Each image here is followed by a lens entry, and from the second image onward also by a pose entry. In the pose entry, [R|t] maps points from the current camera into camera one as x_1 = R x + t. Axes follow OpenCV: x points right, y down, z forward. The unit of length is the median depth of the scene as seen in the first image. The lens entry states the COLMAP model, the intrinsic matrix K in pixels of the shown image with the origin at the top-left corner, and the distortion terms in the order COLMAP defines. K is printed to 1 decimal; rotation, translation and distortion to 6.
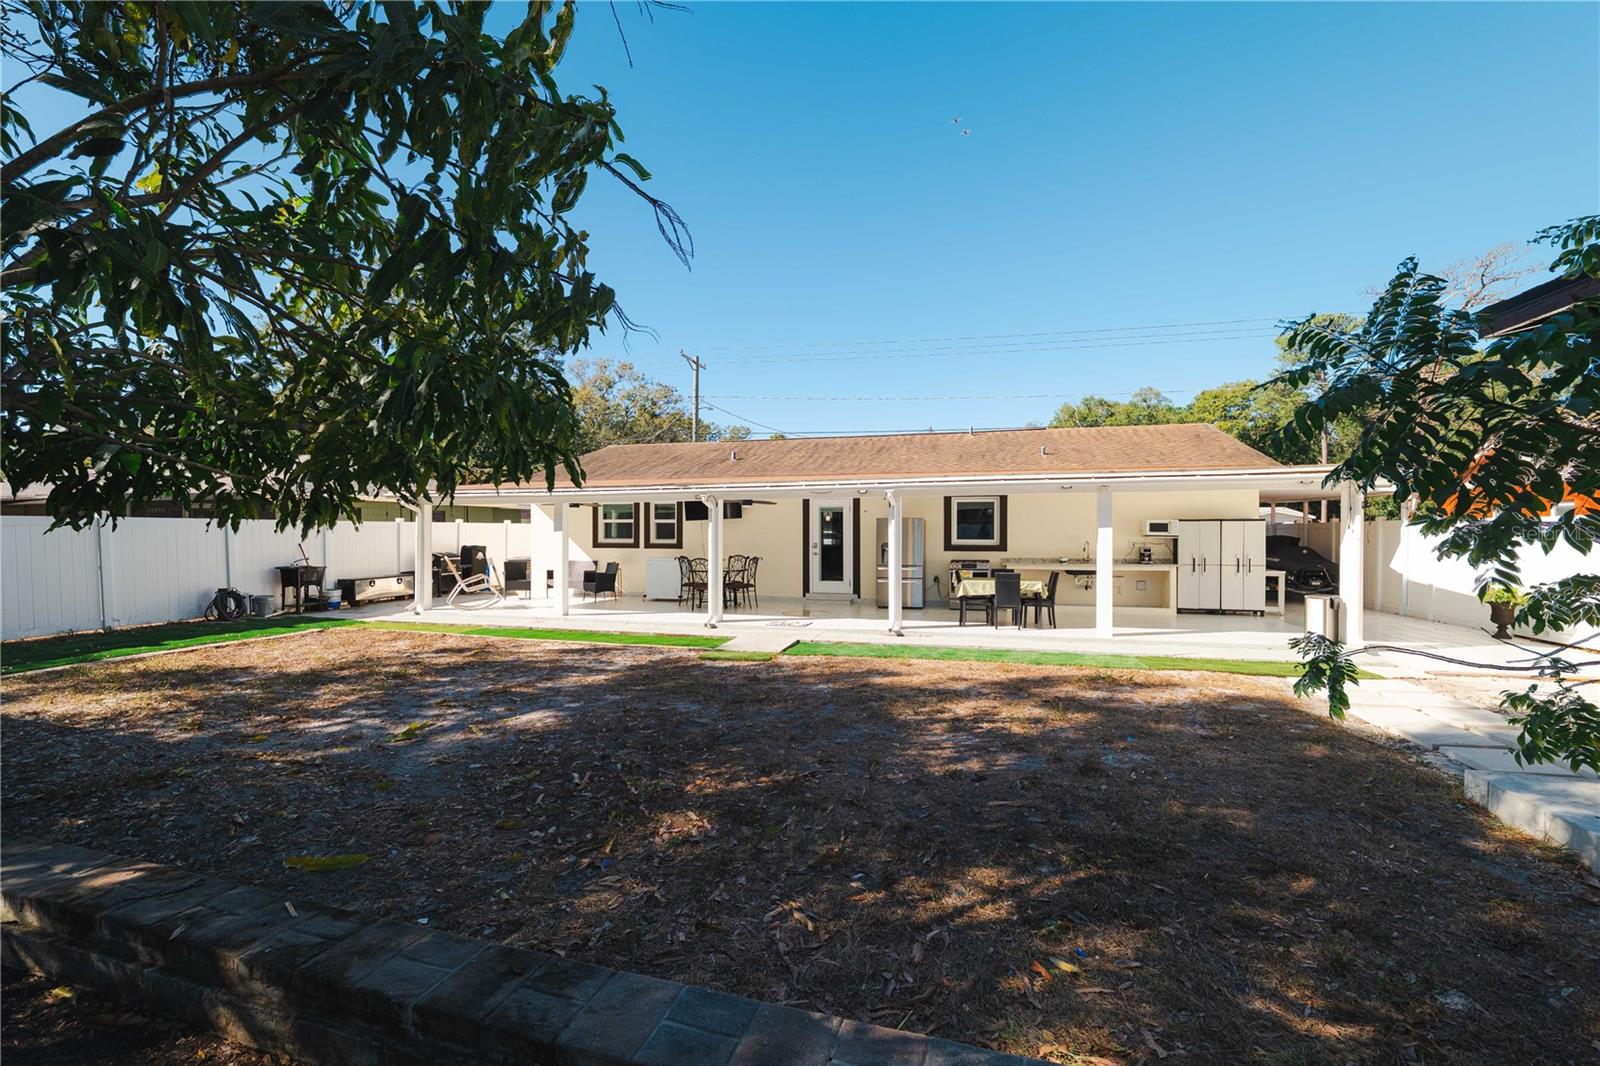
lens RADIAL K [[670.3, 0, 803.5], [0, 670.3, 529.5], [0, 0, 1]] dist [-0.014403, 0.002133]
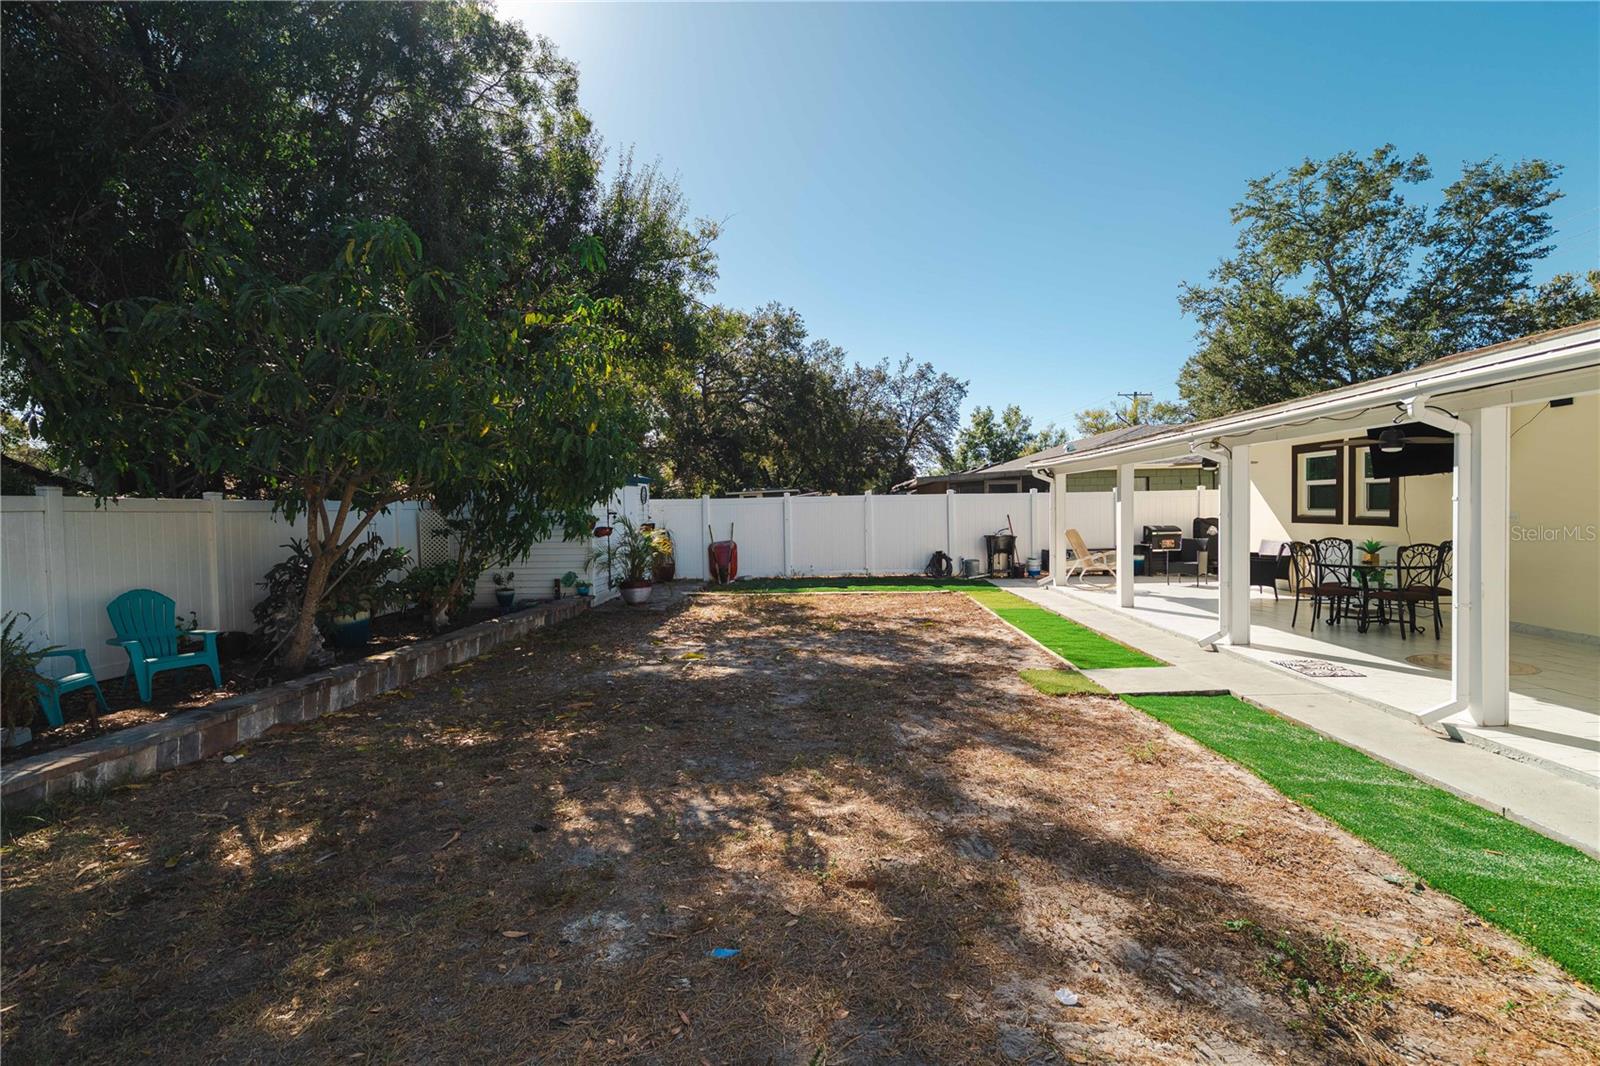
lens RADIAL K [[774.5, 0, 797.7], [0, 774.5, 527.5], [0, 0, 1]] dist [-0.003732, 0.001289]
pose [[0.222427, 0.021010, -0.974723, 0.440099], [0.018119, 0.999506, 0.025679, 0.003728], [0.974781, -0.023372, 0.221936, 0.410244]]
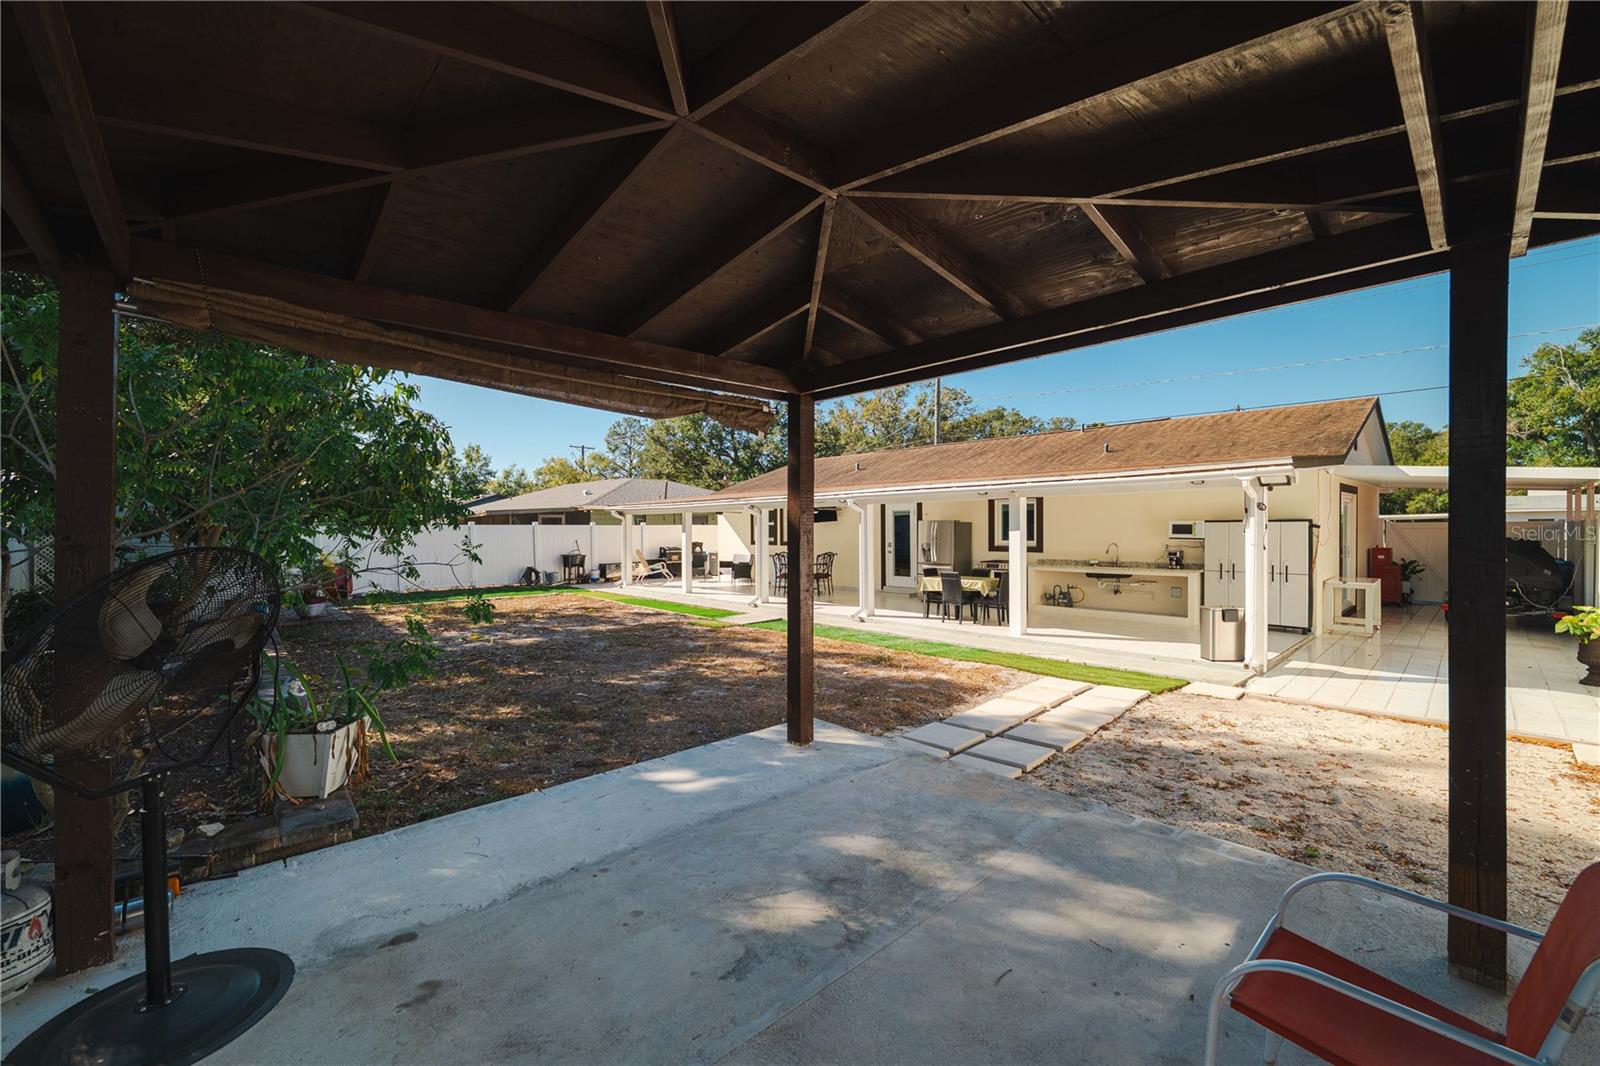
lens RADIAL K [[670.3, 0, 798.8], [0, 670.3, 531.0], [0, 0, 1]] dist [-0.014403, 0.002133]
pose [[0.845320, 0.000012, -0.534260, 0.576162], [0.004931, 0.999957, 0.007825, -0.010763], [0.534238, -0.009249, 0.845284, -0.060057]]
